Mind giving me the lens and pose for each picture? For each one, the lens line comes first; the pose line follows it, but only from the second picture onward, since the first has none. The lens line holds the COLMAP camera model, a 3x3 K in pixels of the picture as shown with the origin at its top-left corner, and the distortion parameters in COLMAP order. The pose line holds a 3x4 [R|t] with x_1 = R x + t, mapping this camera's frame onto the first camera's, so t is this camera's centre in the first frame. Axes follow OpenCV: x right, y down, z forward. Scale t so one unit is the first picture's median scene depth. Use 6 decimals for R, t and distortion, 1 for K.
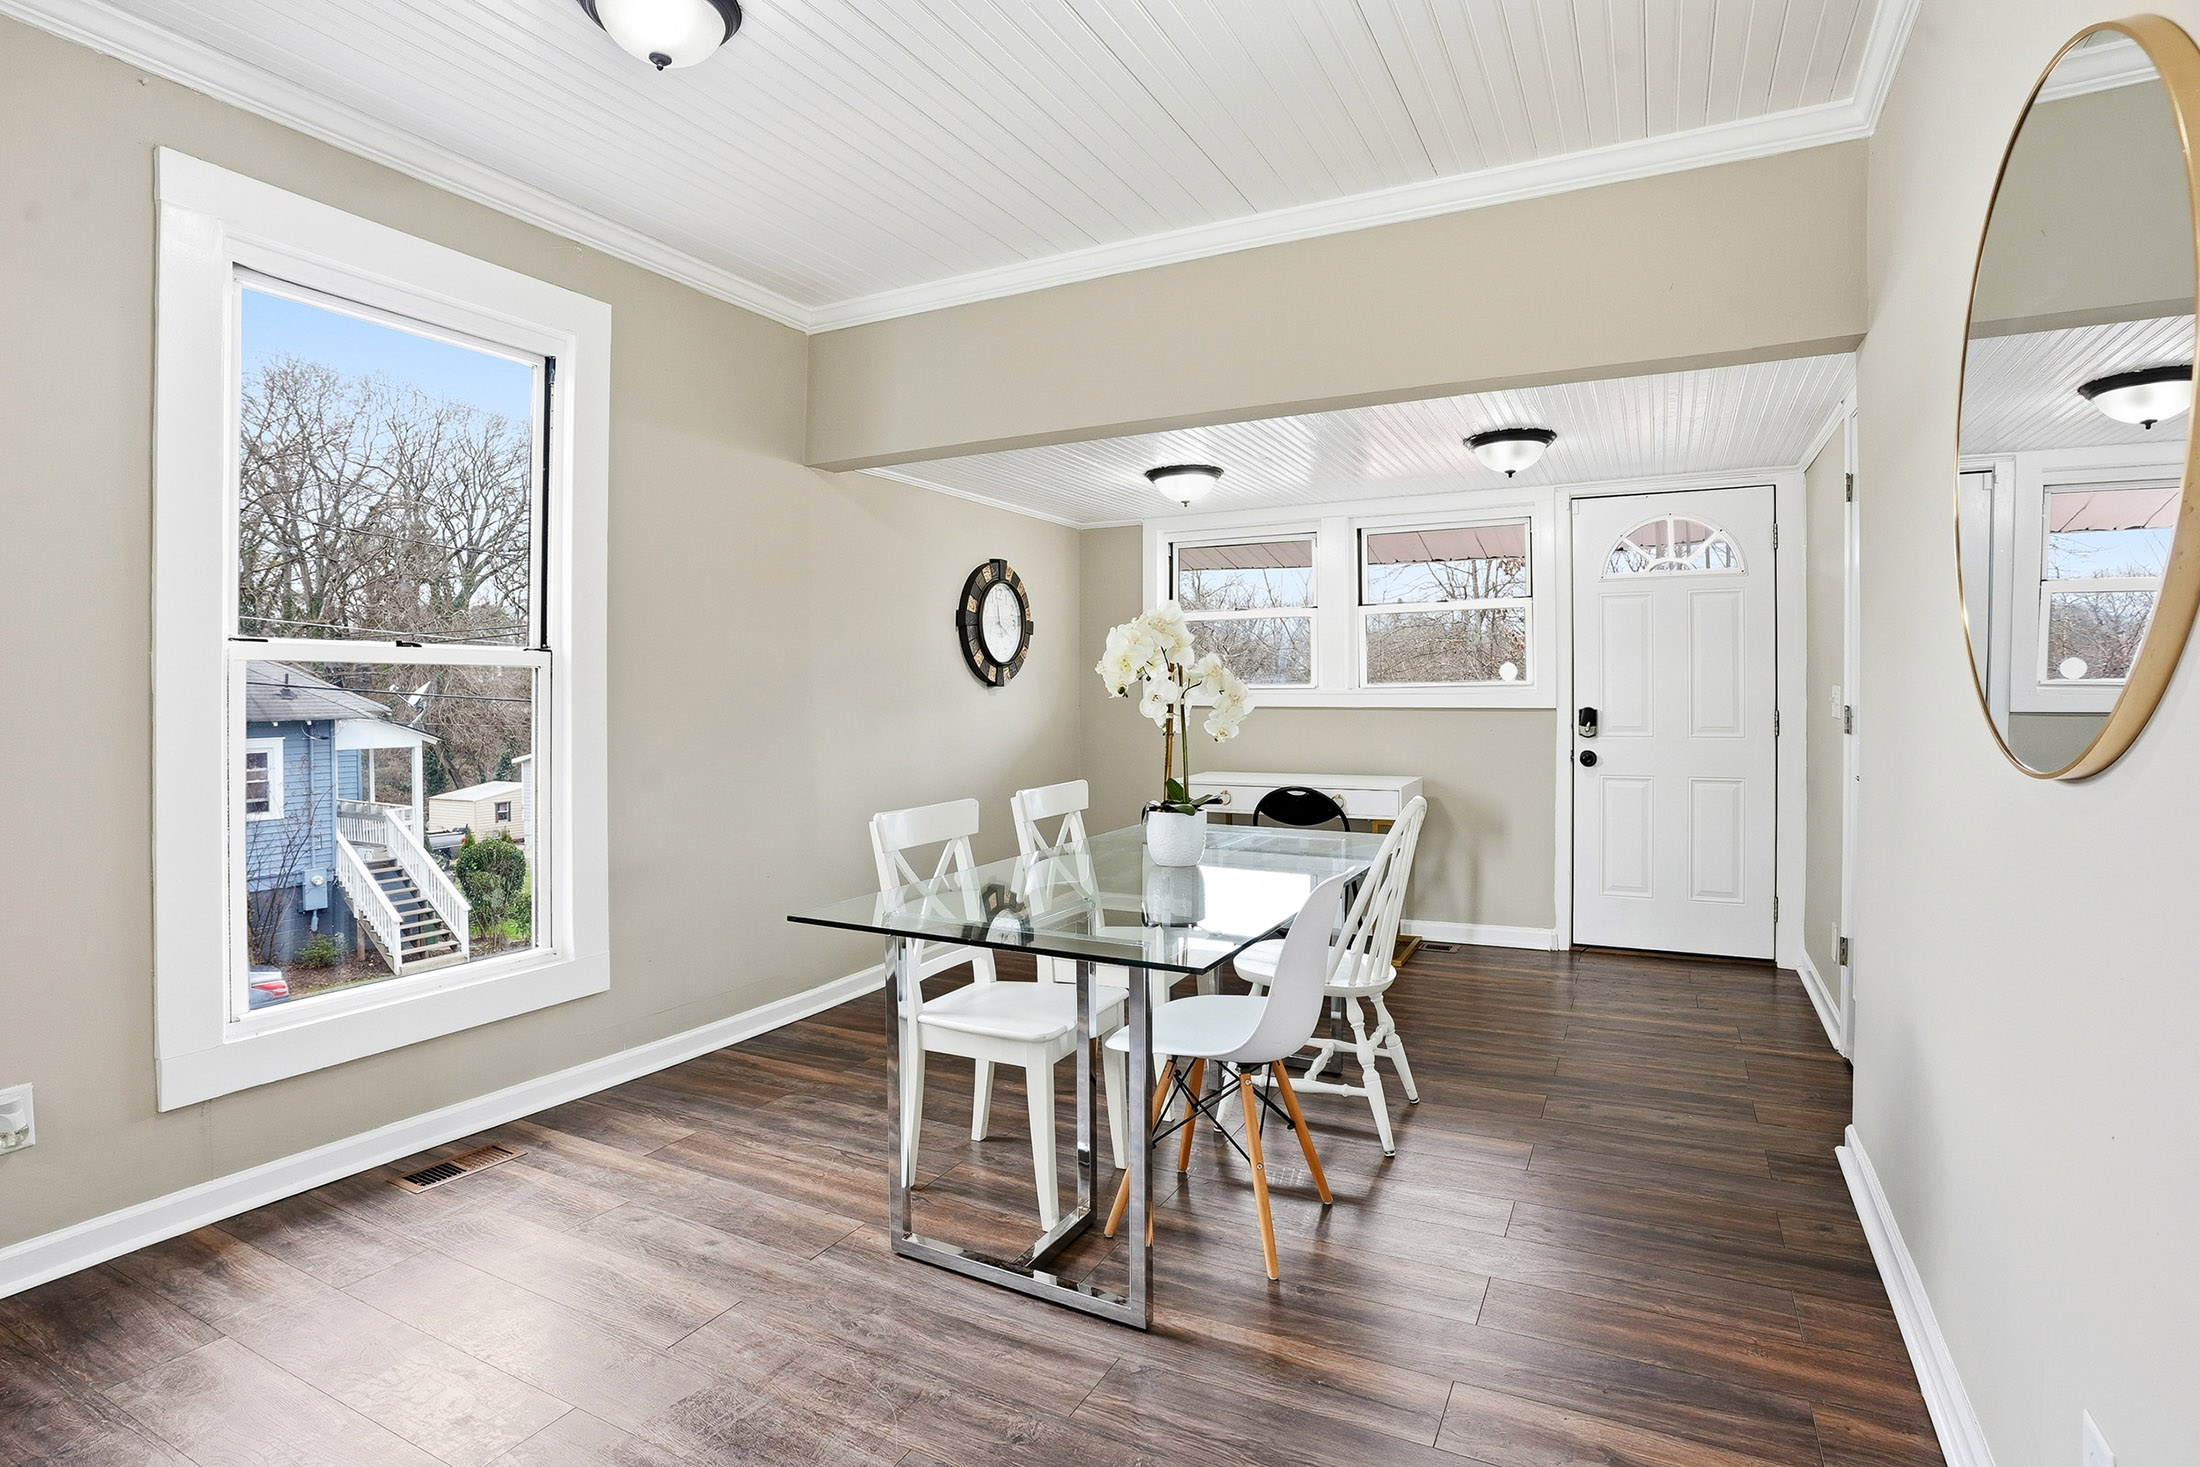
lens RADIAL K [[1103.9, 0, 1097.0], [0, 1103.9, 685.6], [0, 0, 1]] dist [-0.075293, 0.041607]
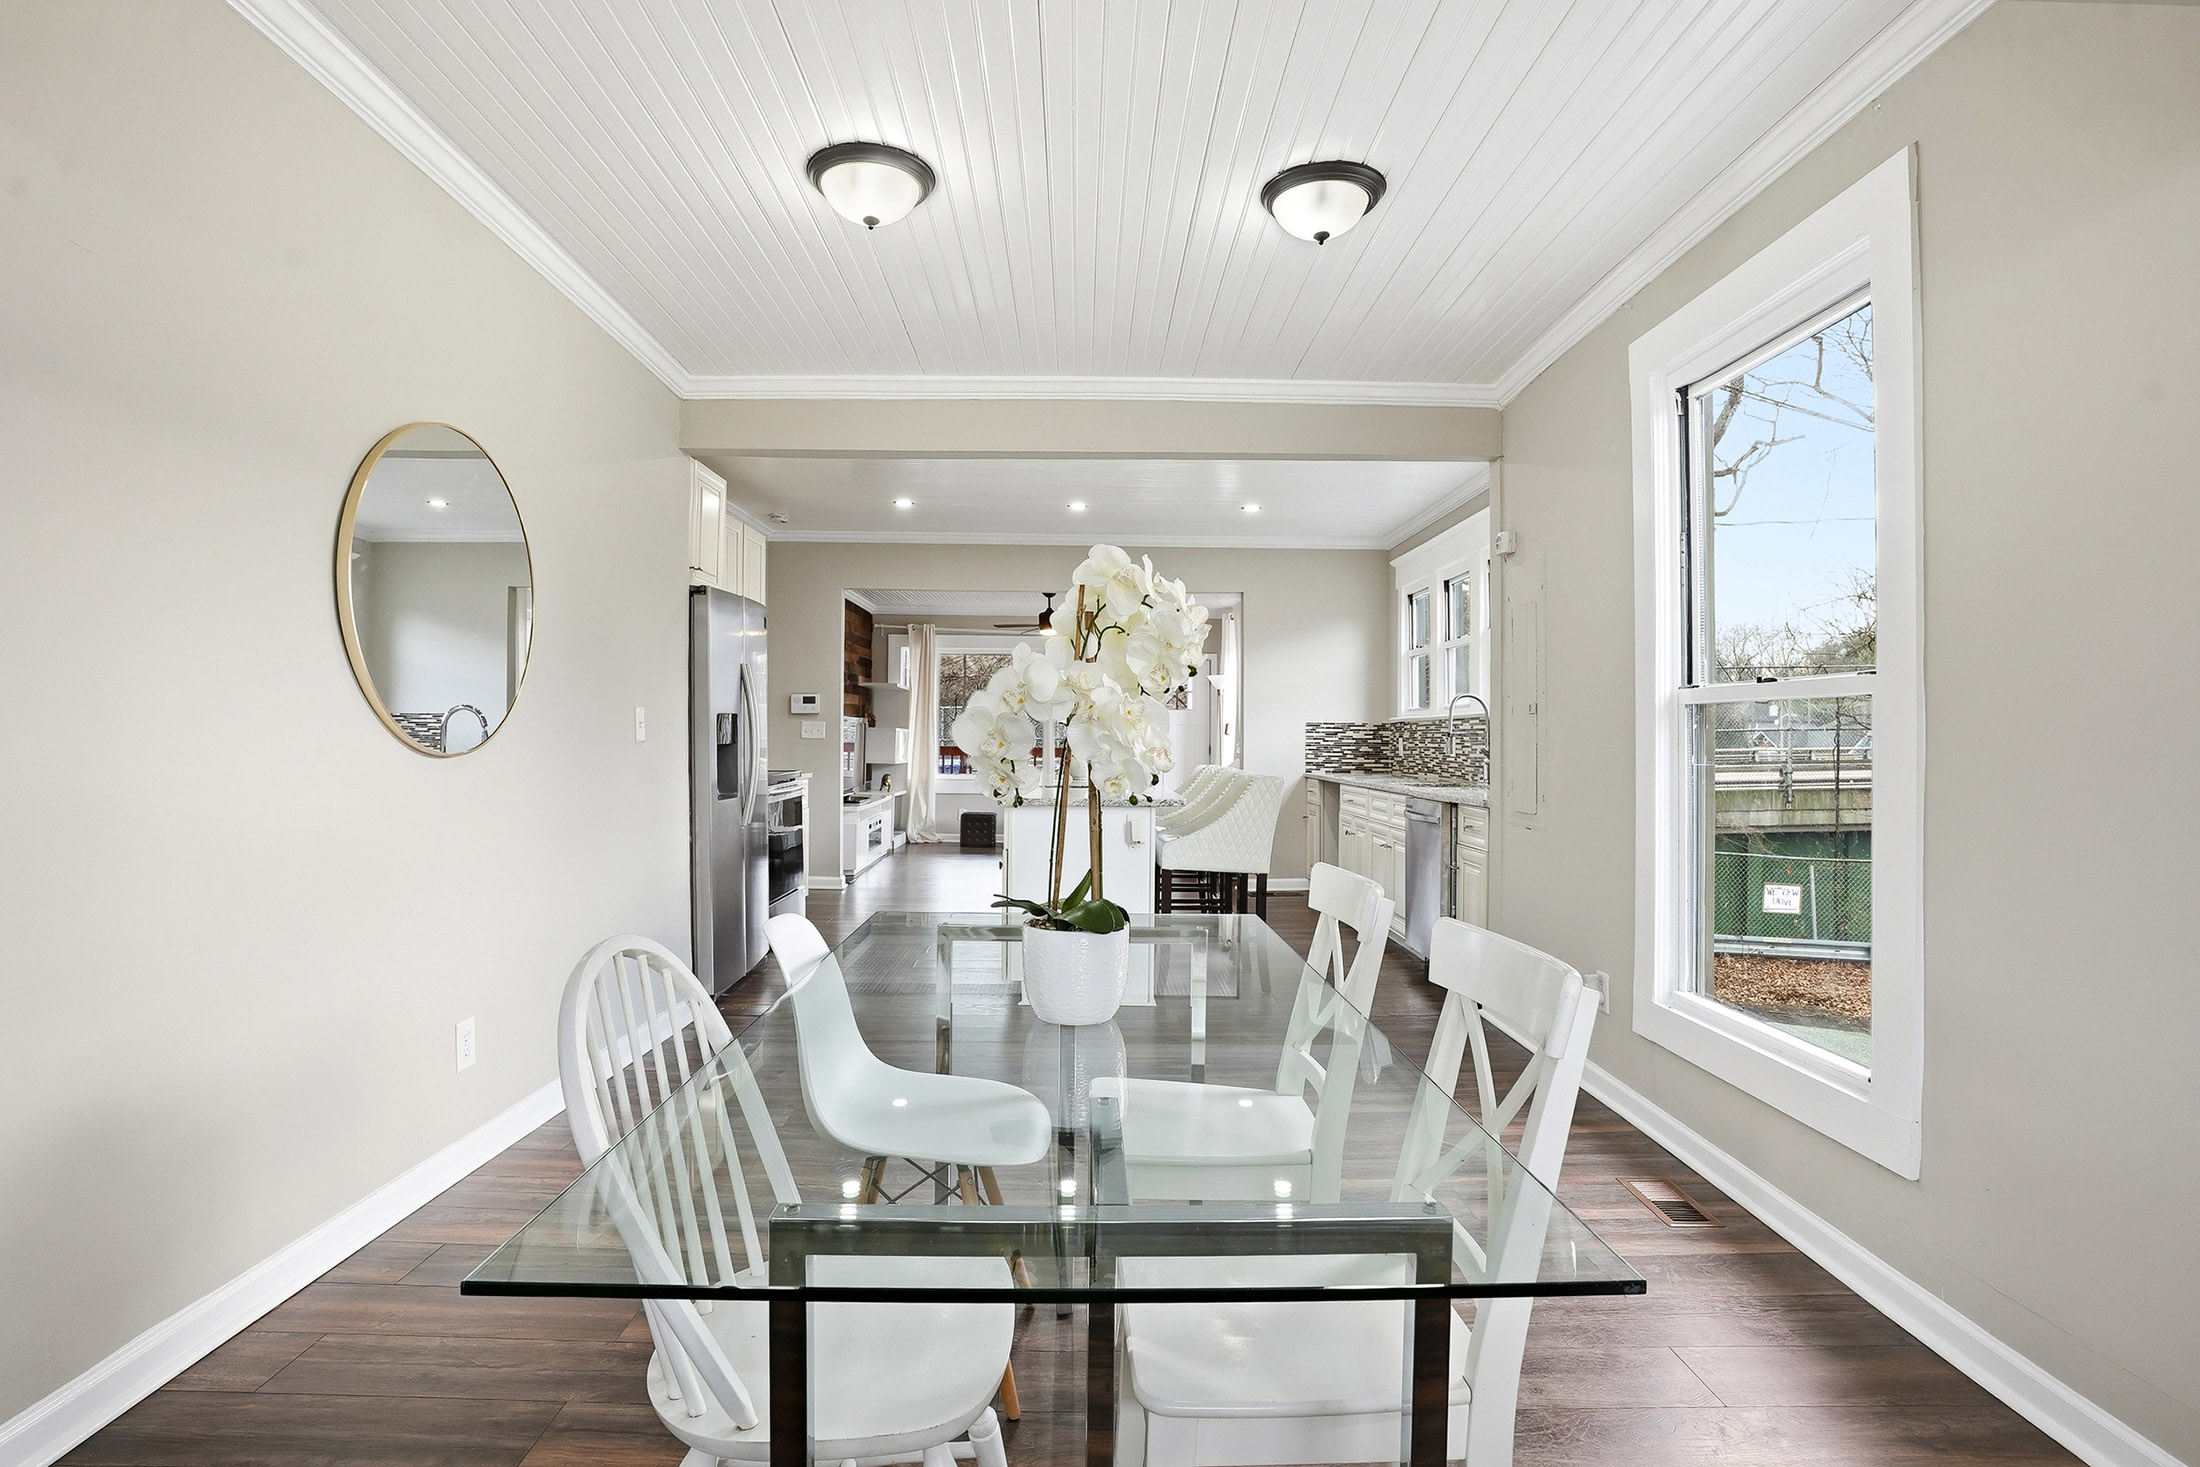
lens RADIAL K [[1115.0, 0, 1088.6], [0, 1115.0, 733.1], [0, 0, 1]] dist [-0.074305, 0.042504]
pose [[-0.879127, -0.011901, -0.476439, 0.282724], [-0.011225, 0.999928, -0.004265, 0.015529], [0.476456, 0.001598, -0.879197, 1.244294]]
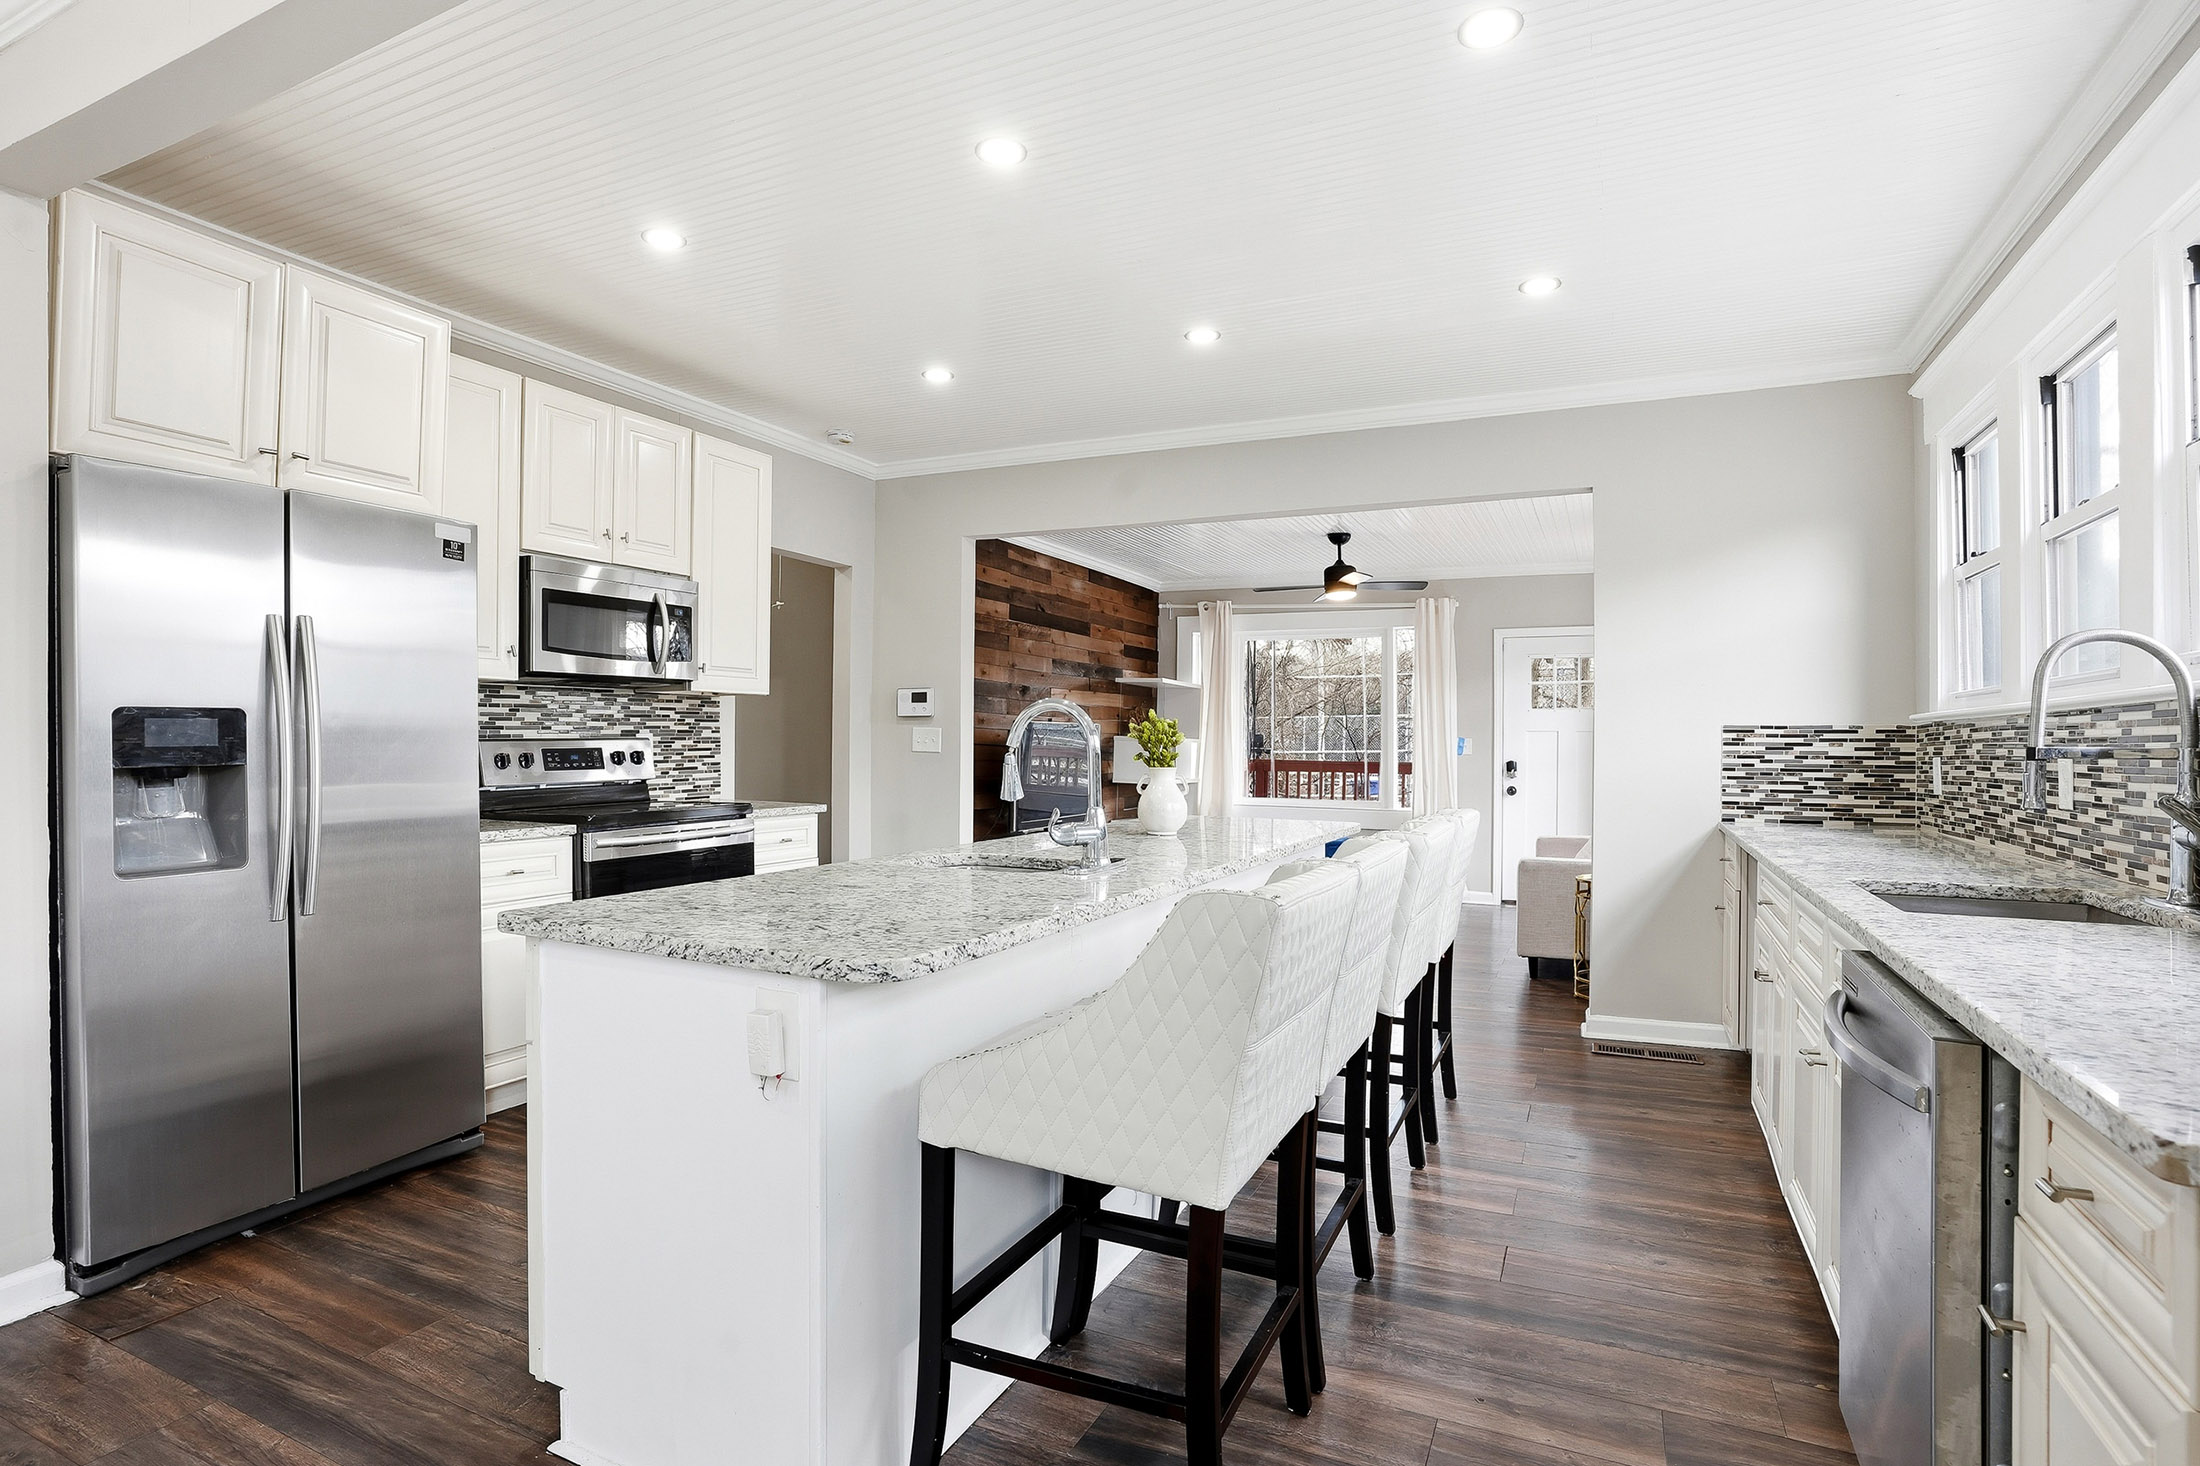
lens RADIAL K [[1094.8, 0, 1094.7], [0, 1094.8, 733.4], [0, 0, 1]] dist [-0.074209, 0.040054]
pose [[-0.999033, -0.013748, -0.041754, -0.511738], [-0.013449, 0.999882, -0.007415, 0.004589], [0.041851, -0.006846, -0.999100, 0.536191]]
